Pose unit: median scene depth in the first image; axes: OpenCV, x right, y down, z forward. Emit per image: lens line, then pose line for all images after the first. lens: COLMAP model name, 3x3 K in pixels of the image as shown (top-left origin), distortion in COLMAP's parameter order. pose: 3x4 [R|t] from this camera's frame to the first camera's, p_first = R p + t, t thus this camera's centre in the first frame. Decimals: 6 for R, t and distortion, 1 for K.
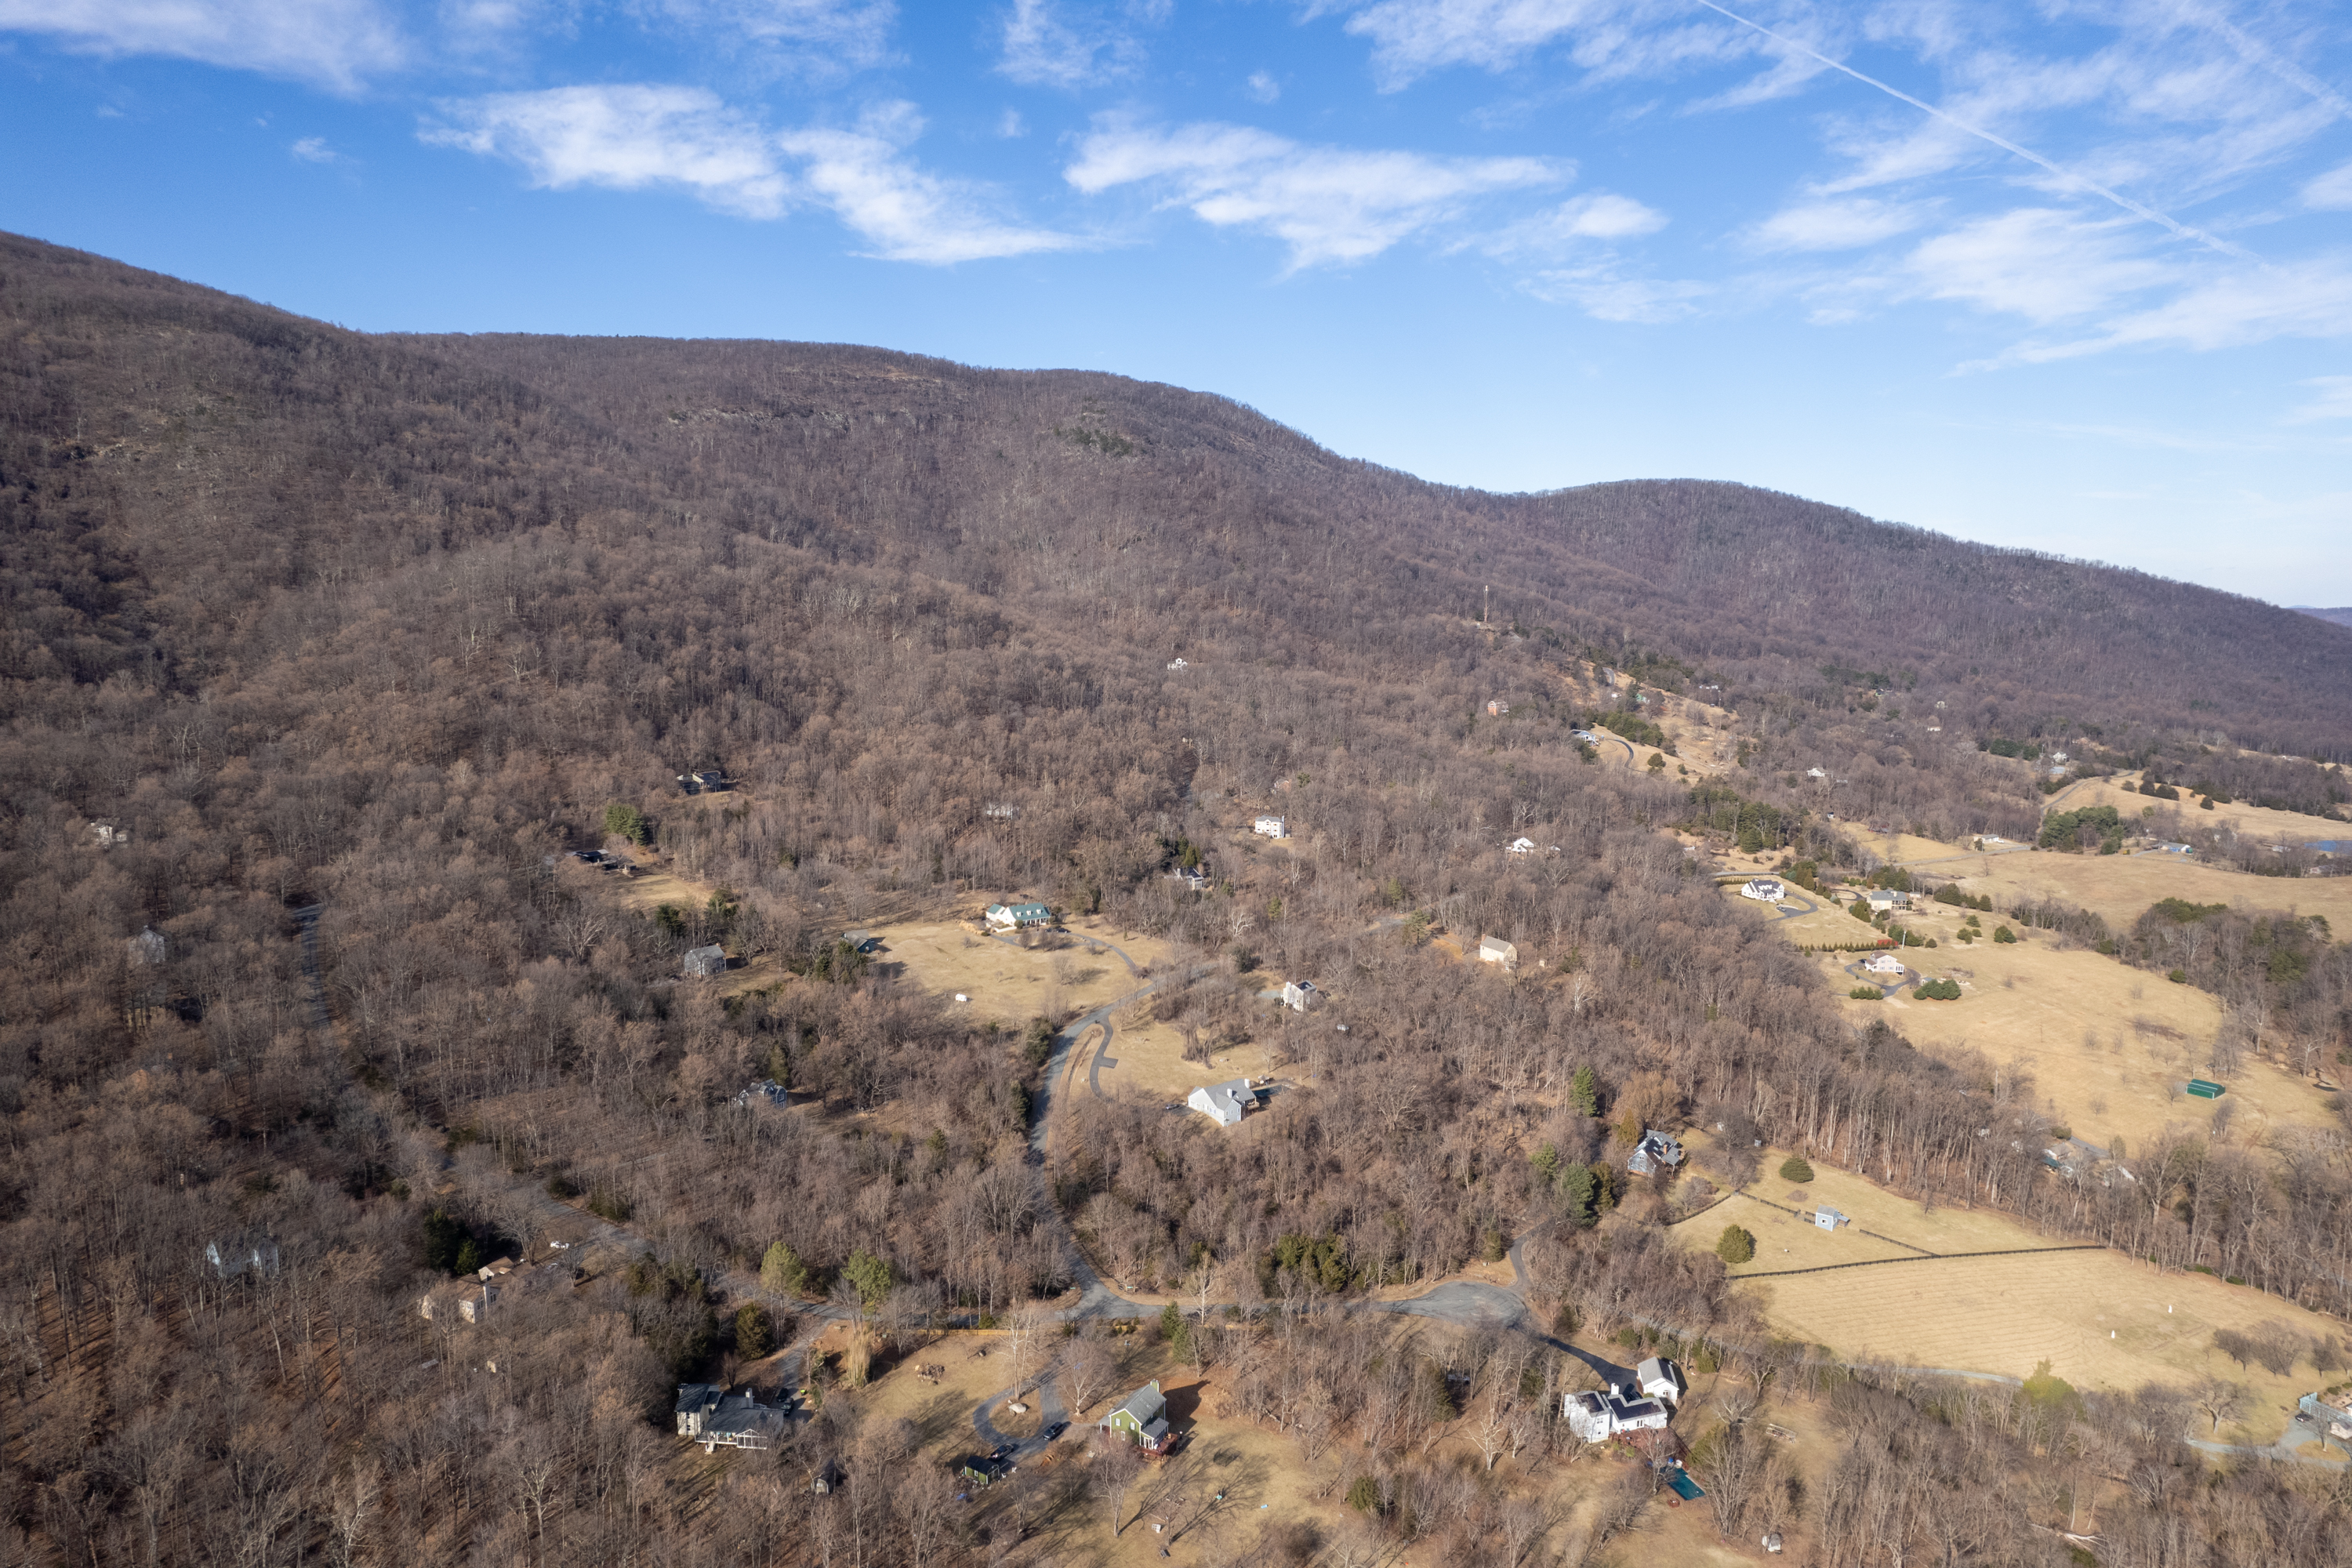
lens RADIAL K [[1500.6, 0, 1173.8], [0, 1500.6, 799.4], [0, 0, 1]] dist [-0.071819, 0.061187]
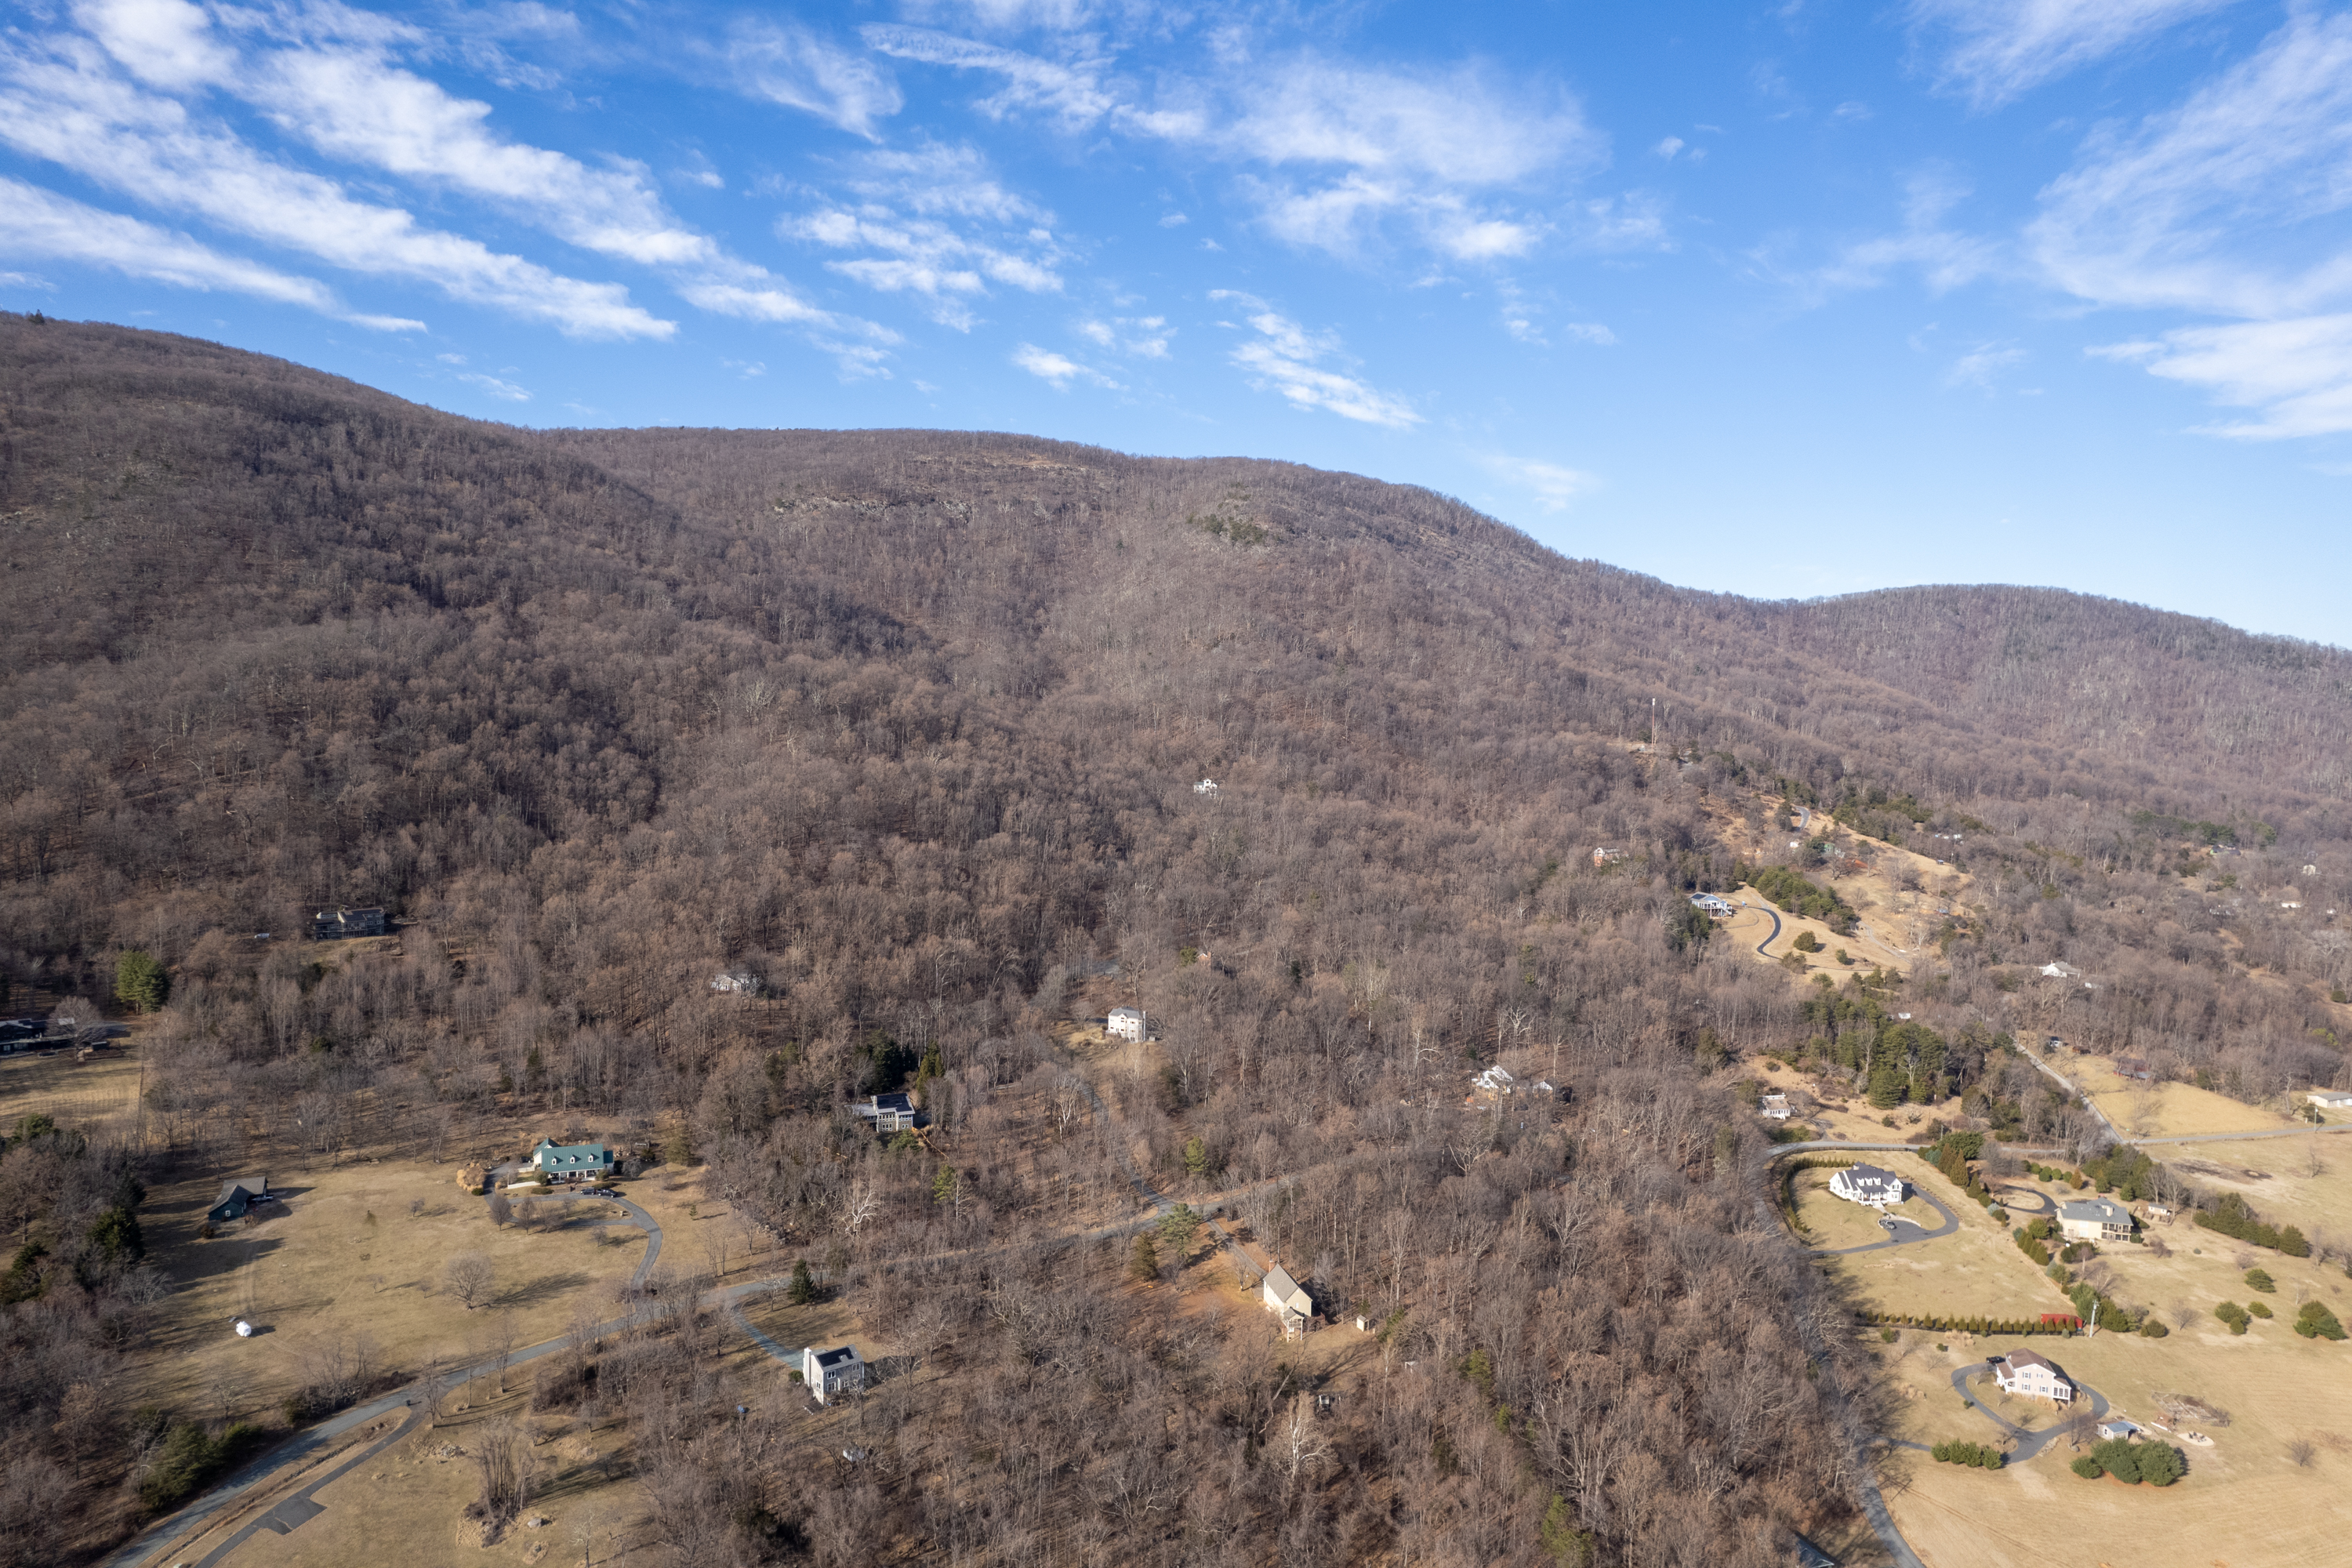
lens RADIAL K [[1500.6, 0, 1173.8], [0, 1500.6, 799.4], [0, 0, 1]] dist [-0.071819, 0.061187]
pose [[0.977189, 0.031554, -0.210013, 0.232899], [-0.047786, 0.996211, -0.072670, -0.036791], [0.206925, 0.081048, 0.974994, 0.329506]]
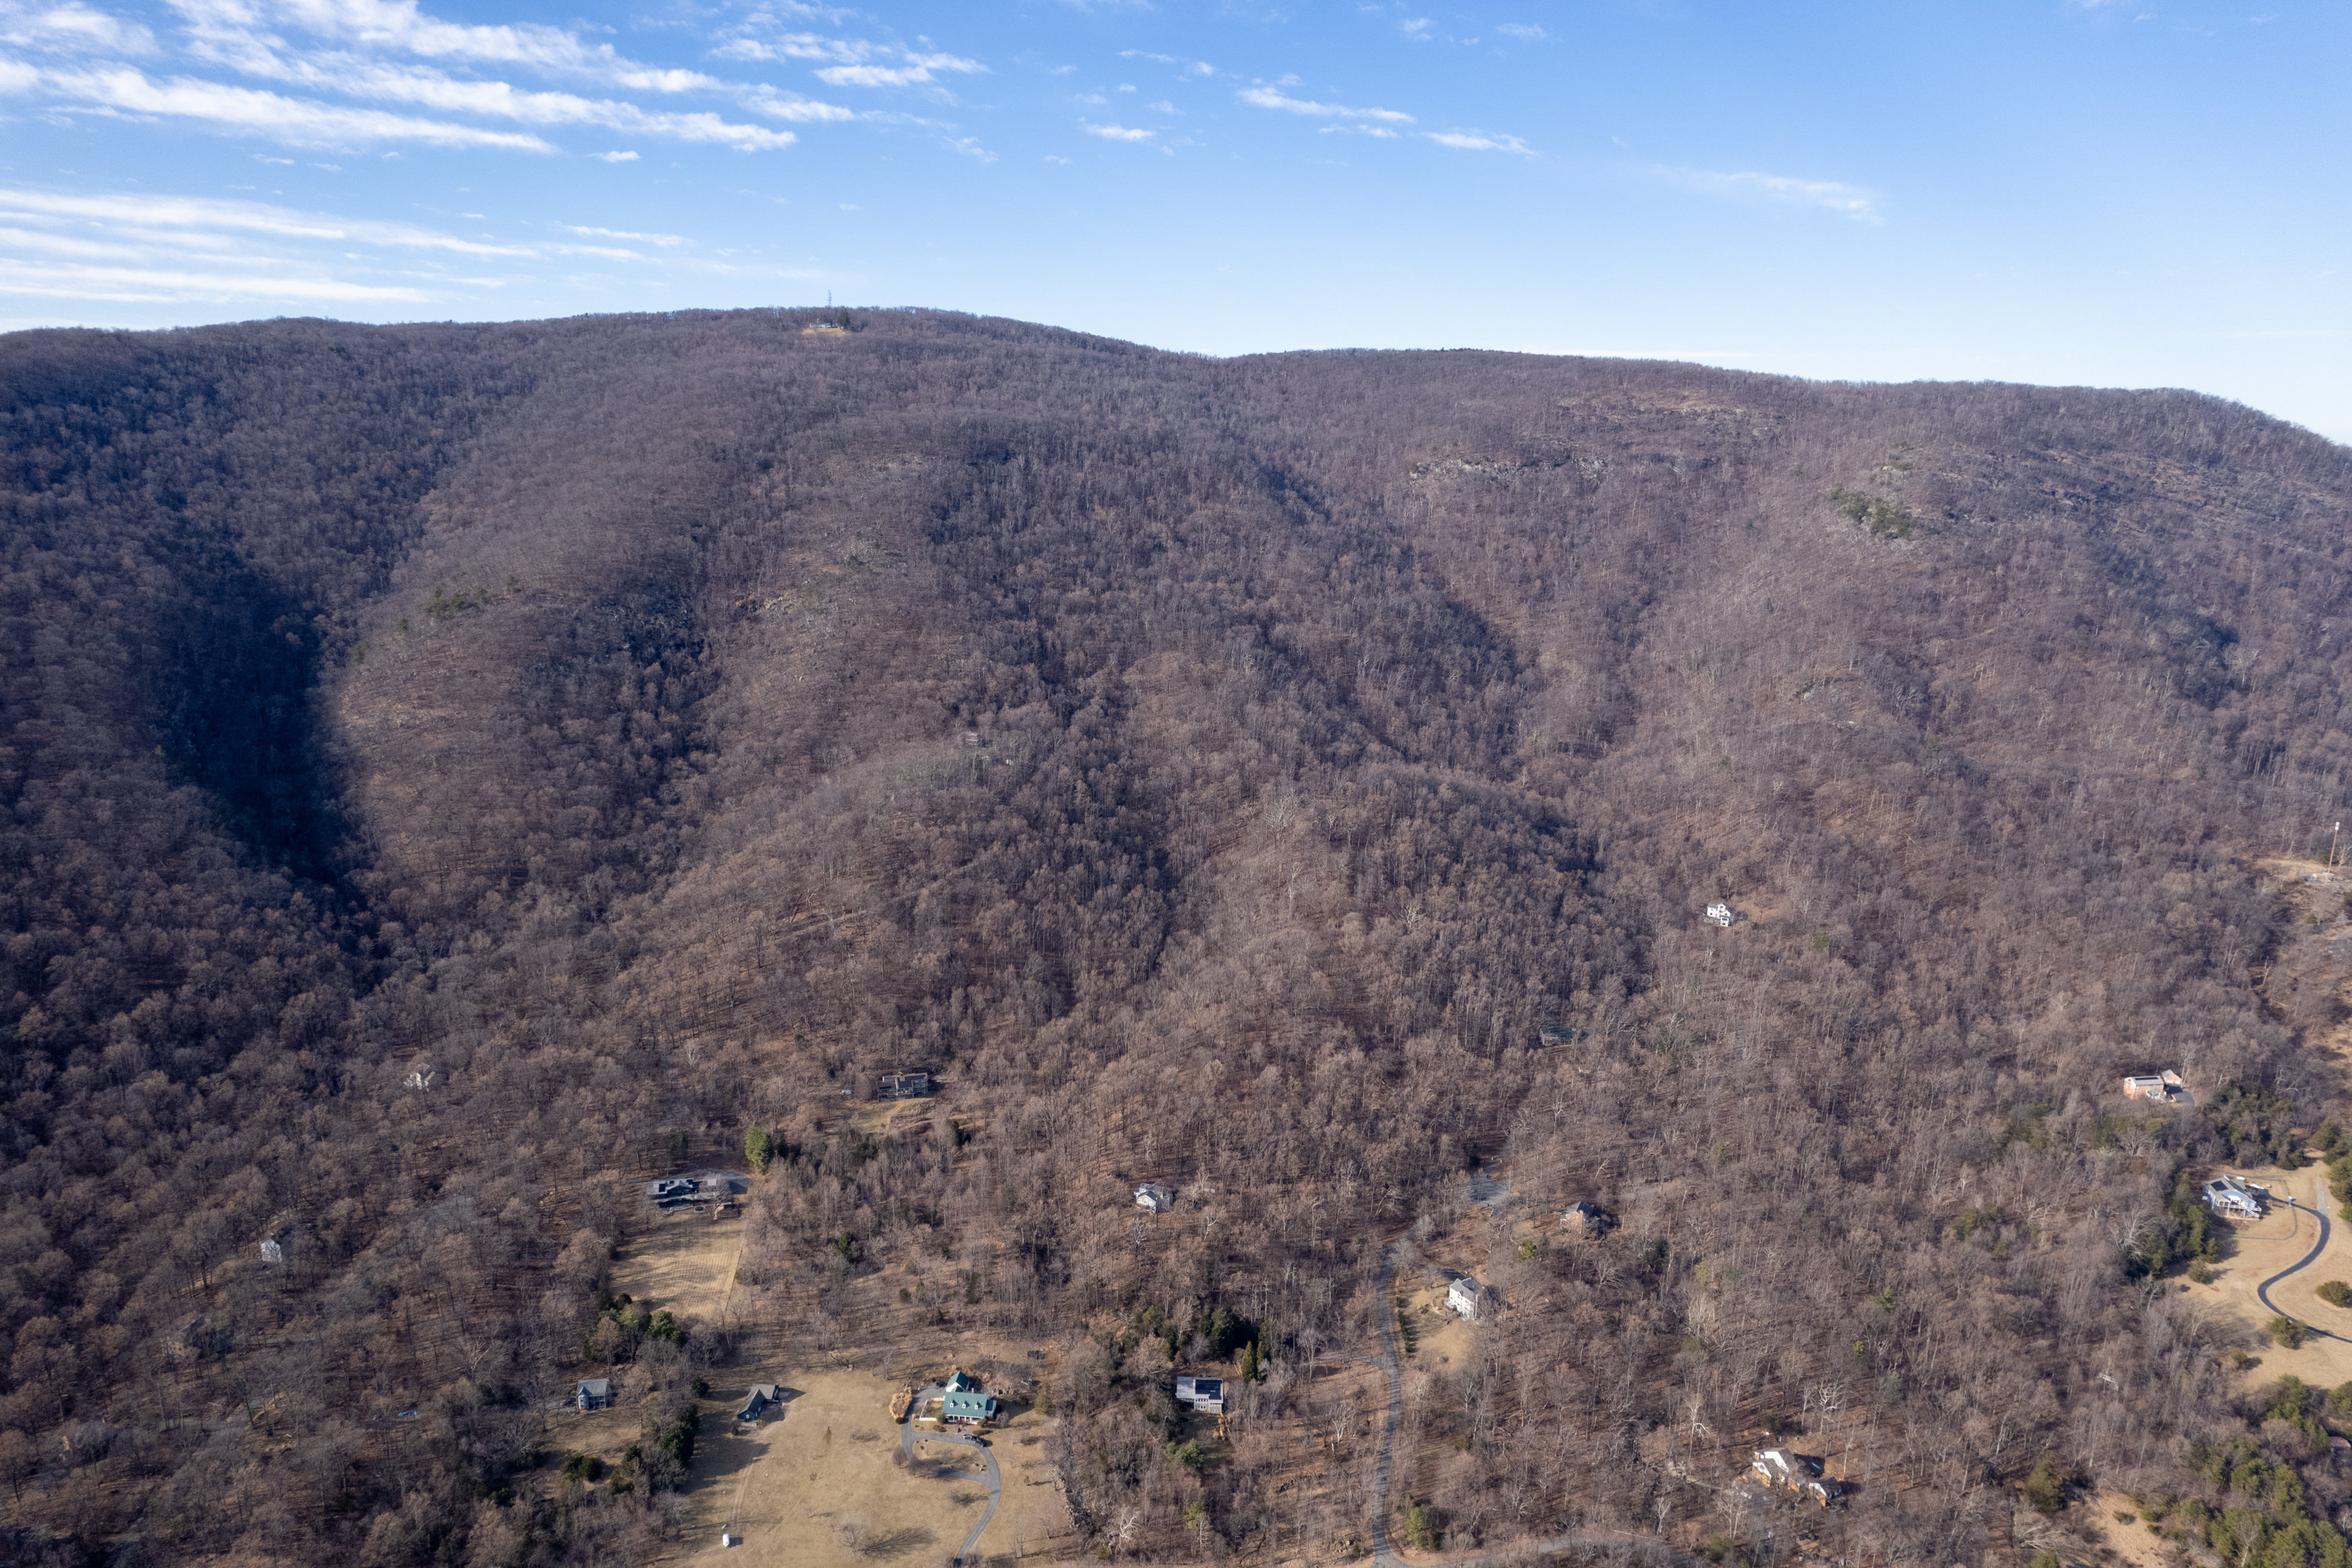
lens RADIAL K [[1504.8, 0, 1180.7], [0, 1504.8, 779.3], [0, 0, 1]] dist [-0.065395, 0.062488]
pose [[0.763071, 0.151391, -0.628334, 0.411145], [-0.102718, 0.988230, 0.113360, -0.331603], [0.638100, -0.021960, 0.769640, 0.318538]]
